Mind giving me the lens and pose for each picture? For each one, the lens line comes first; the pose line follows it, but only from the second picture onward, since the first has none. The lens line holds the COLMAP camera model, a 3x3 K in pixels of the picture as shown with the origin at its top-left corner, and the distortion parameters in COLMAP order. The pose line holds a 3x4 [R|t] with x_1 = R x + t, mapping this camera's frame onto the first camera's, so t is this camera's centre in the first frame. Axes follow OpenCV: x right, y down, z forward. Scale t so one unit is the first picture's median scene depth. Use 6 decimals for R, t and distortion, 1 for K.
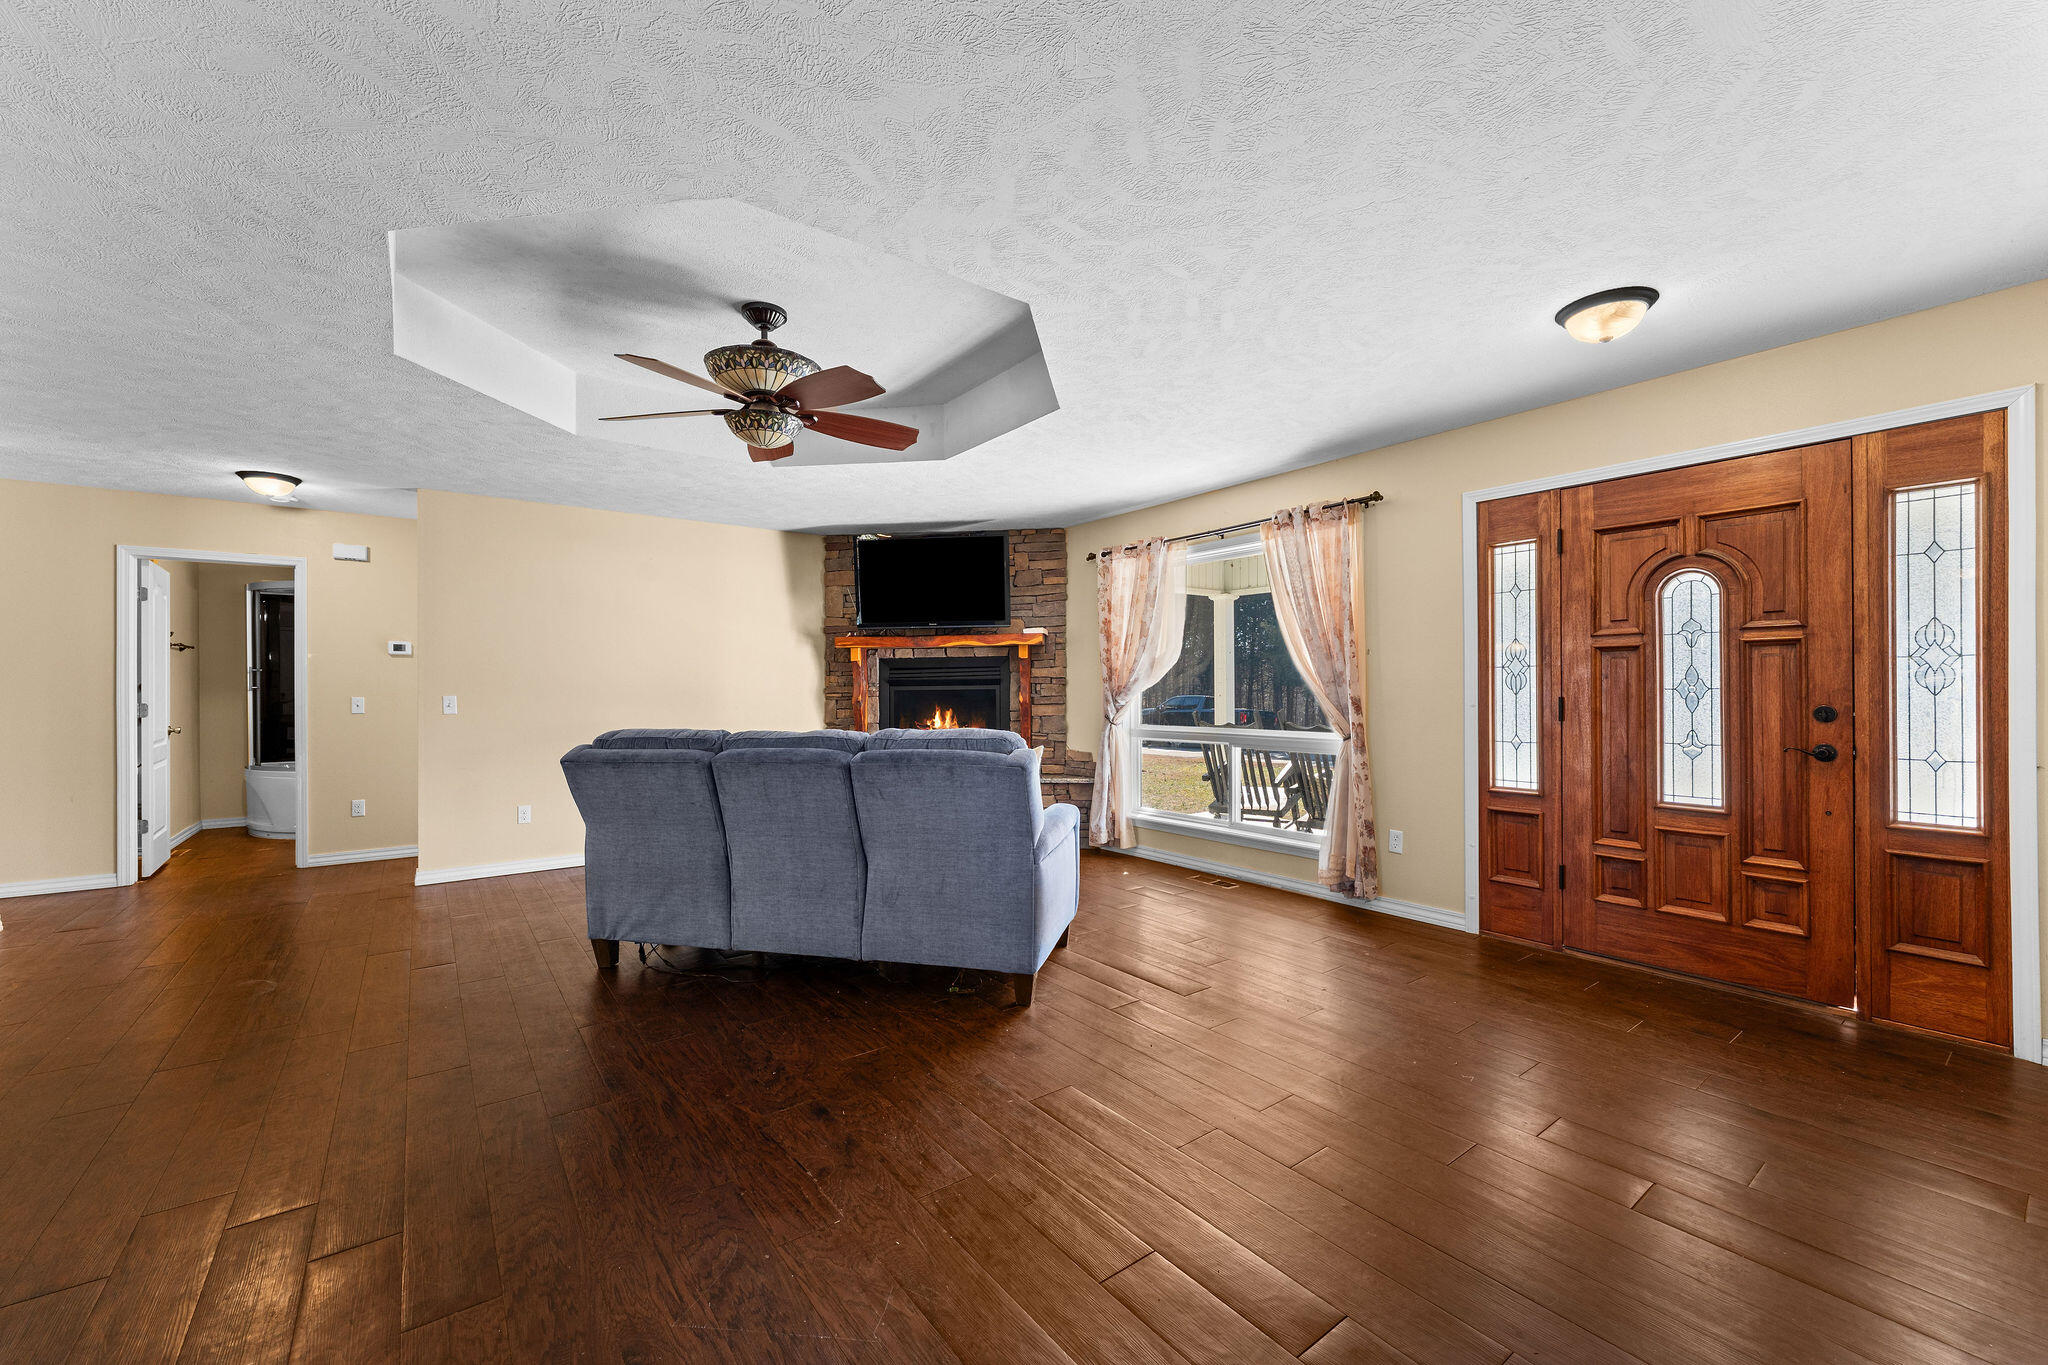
lens RADIAL K [[809.4, 0, 1013.8], [0, 809.4, 687.9], [0, 0, 1]] dist [-0.001274, 0.000101]
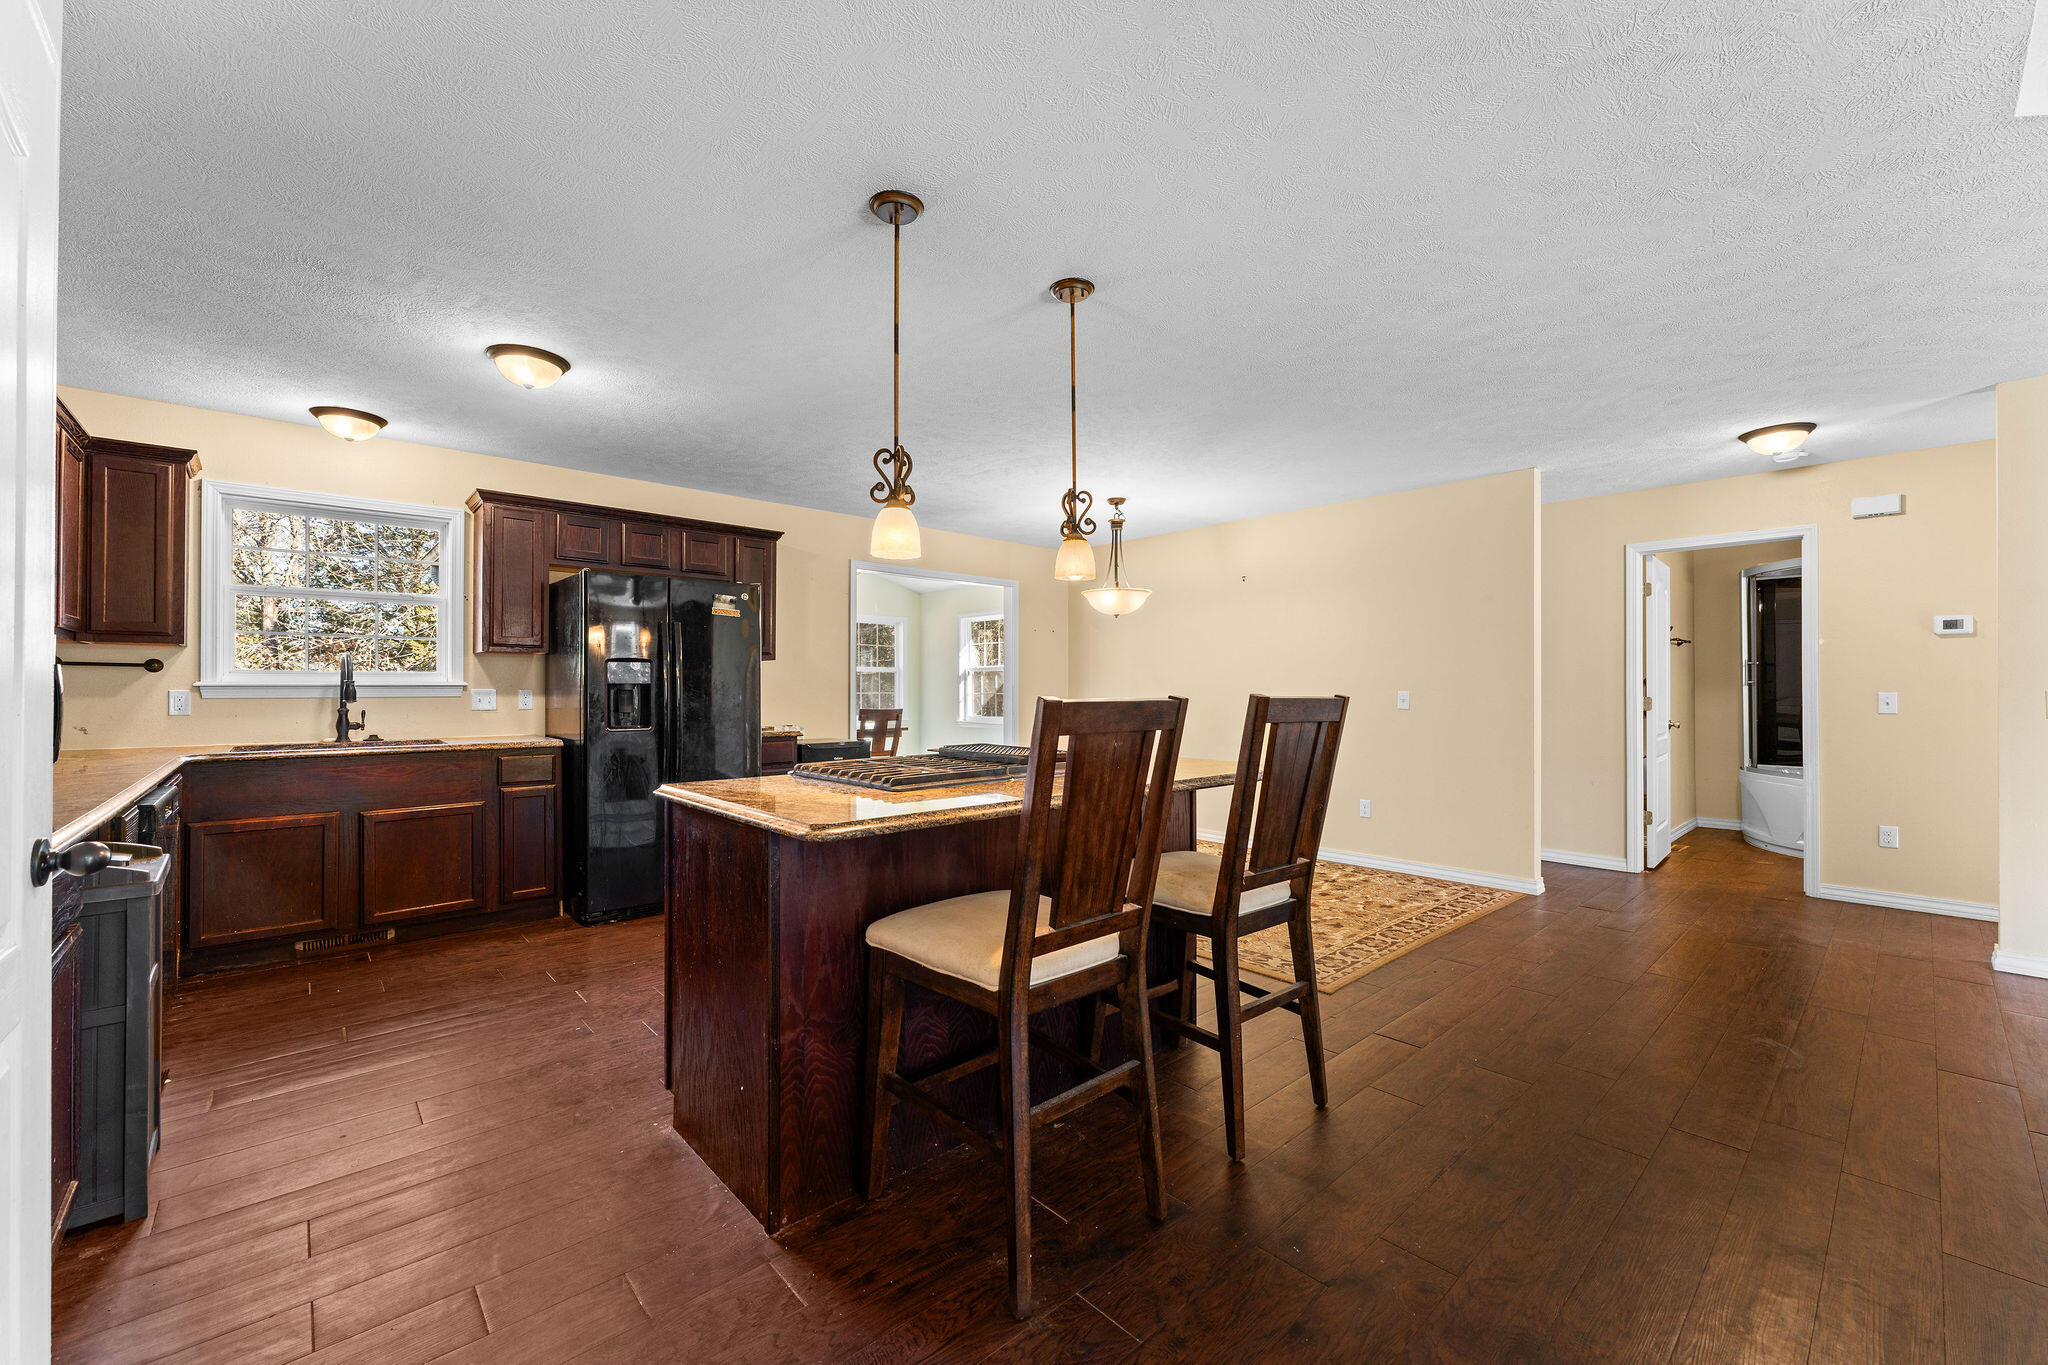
lens RADIAL K [[809.4, 0, 1025.8], [0, 809.4, 687.0], [0, 0, 1]] dist [-0.001274, 0.000101]
pose [[0.097554, -0.001656, -0.995229, -0.126345], [0.001522, 0.999998, -0.001515, 0.006183], [0.995229, -0.001367, 0.097557, 0.109234]]
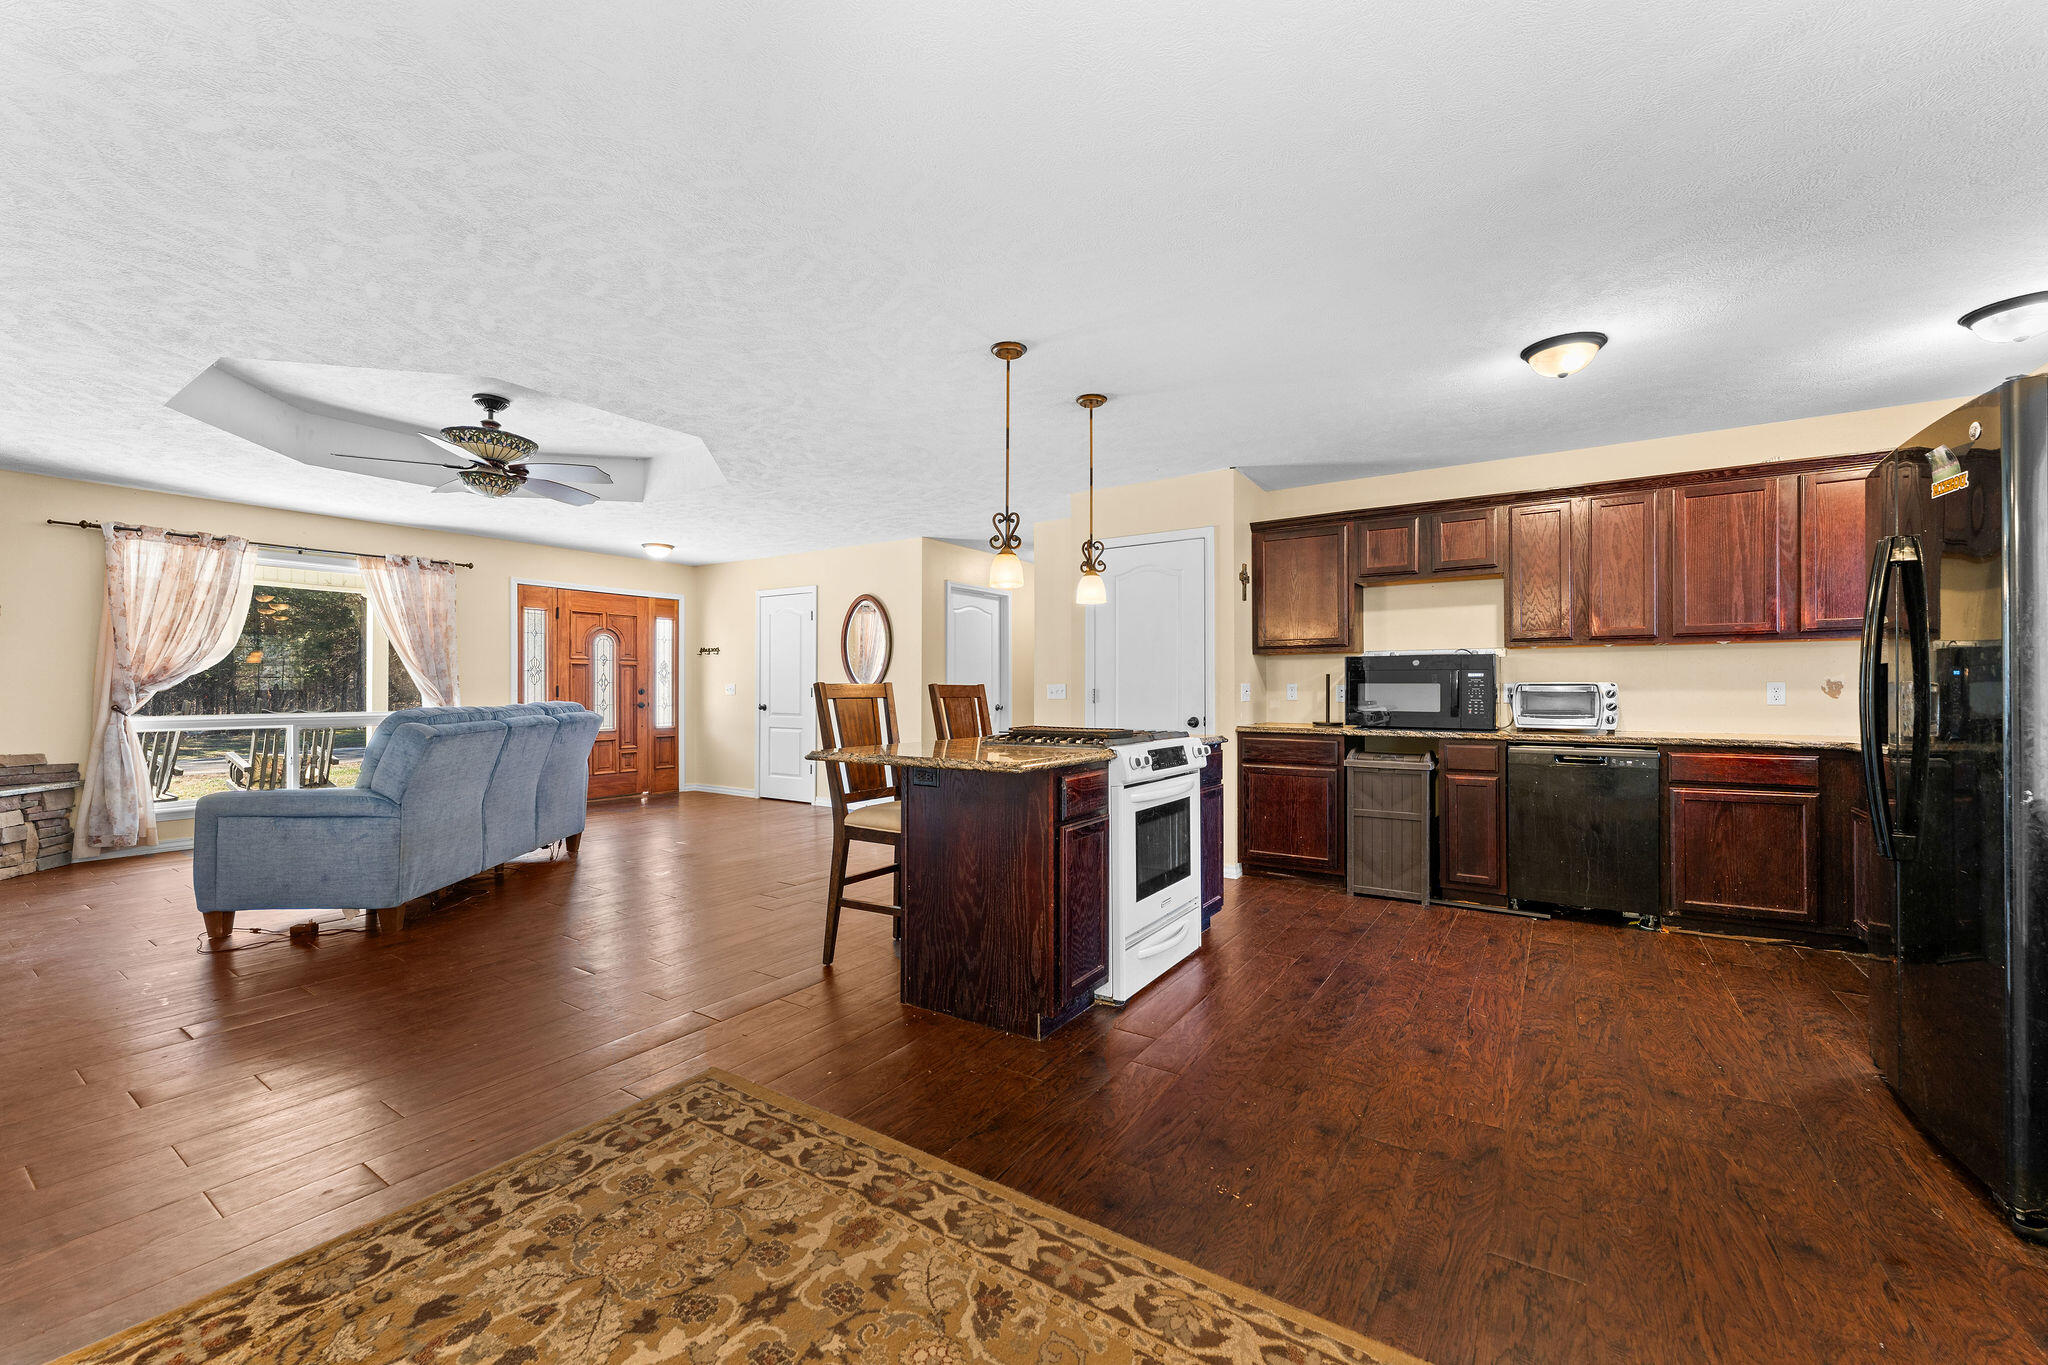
lens RADIAL K [[809.4, 0, 1021.8], [0, 809.4, 683.8], [0, 0, 1]] dist [-0.001274, 0.000101]
pose [[-0.337599, 0.009061, 0.941247, -1.099581], [-0.002282, 0.999943, -0.010445, 0.016257], [-0.941287, -0.005674, -0.337559, 0.357141]]
